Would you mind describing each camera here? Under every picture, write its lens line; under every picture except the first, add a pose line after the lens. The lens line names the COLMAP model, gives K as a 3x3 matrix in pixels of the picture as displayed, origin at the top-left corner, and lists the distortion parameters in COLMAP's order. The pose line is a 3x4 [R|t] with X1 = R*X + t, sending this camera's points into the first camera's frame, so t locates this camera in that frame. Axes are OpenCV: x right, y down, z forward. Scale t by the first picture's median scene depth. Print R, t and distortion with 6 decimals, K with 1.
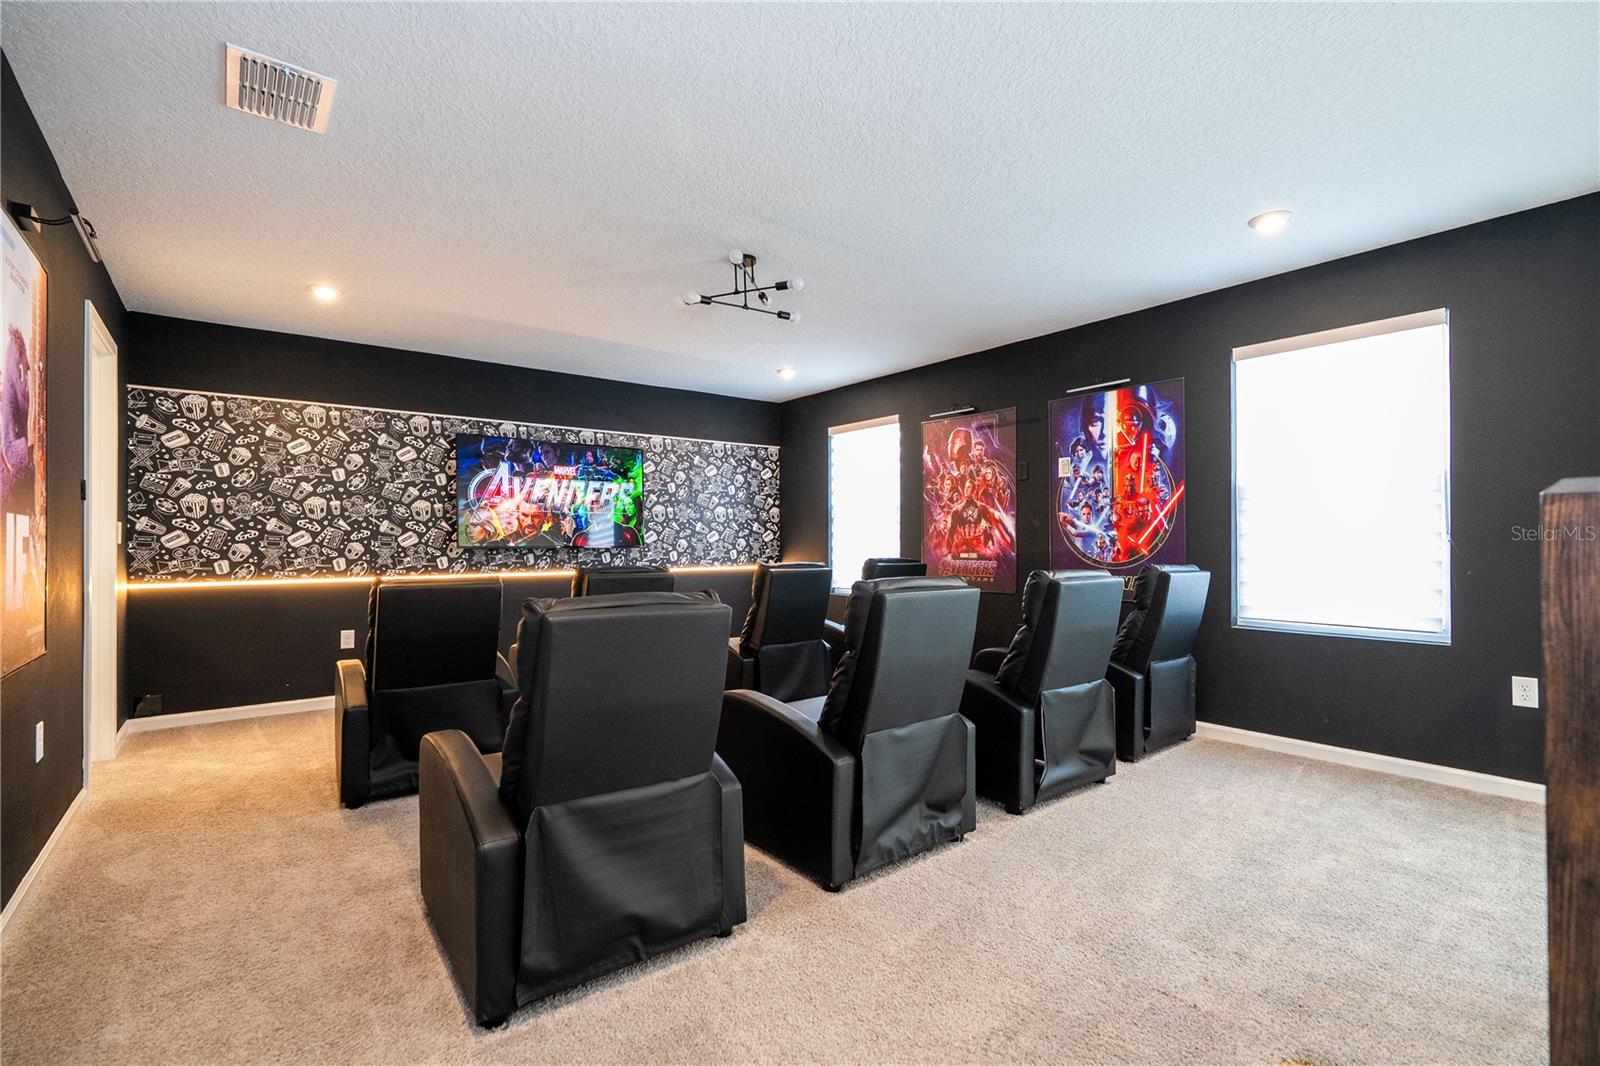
lens RADIAL K [[718.4, 0, 810.5], [0, 718.4, 535.9], [0, 0, 1]] dist [-0.000128, -0.000171]
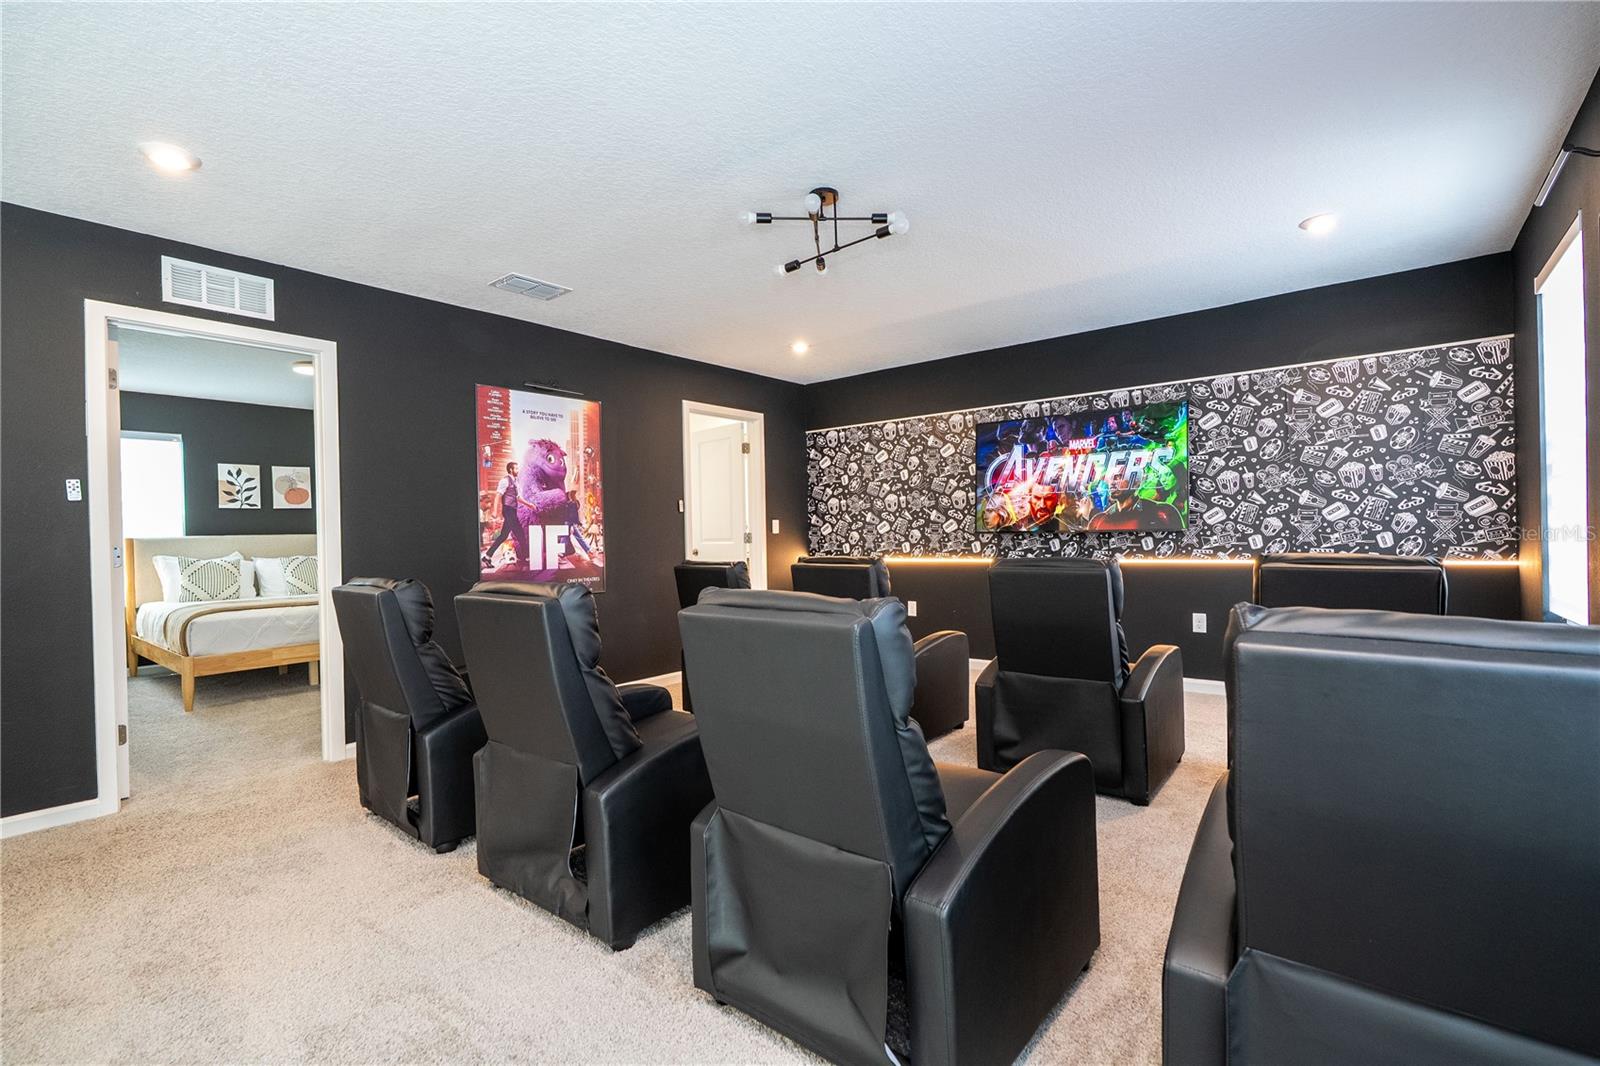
lens RADIAL K [[742.2, 0, 679.4], [0, 742.2, 530.7], [0, 0, 1]] dist [-0.001726, -0.000515]
pose [[0.143137, -0.004610, -0.989692, 0.491883], [0.035670, 0.999363, 0.000504, -0.003381], [0.989060, -0.035375, 0.143210, 0.385734]]
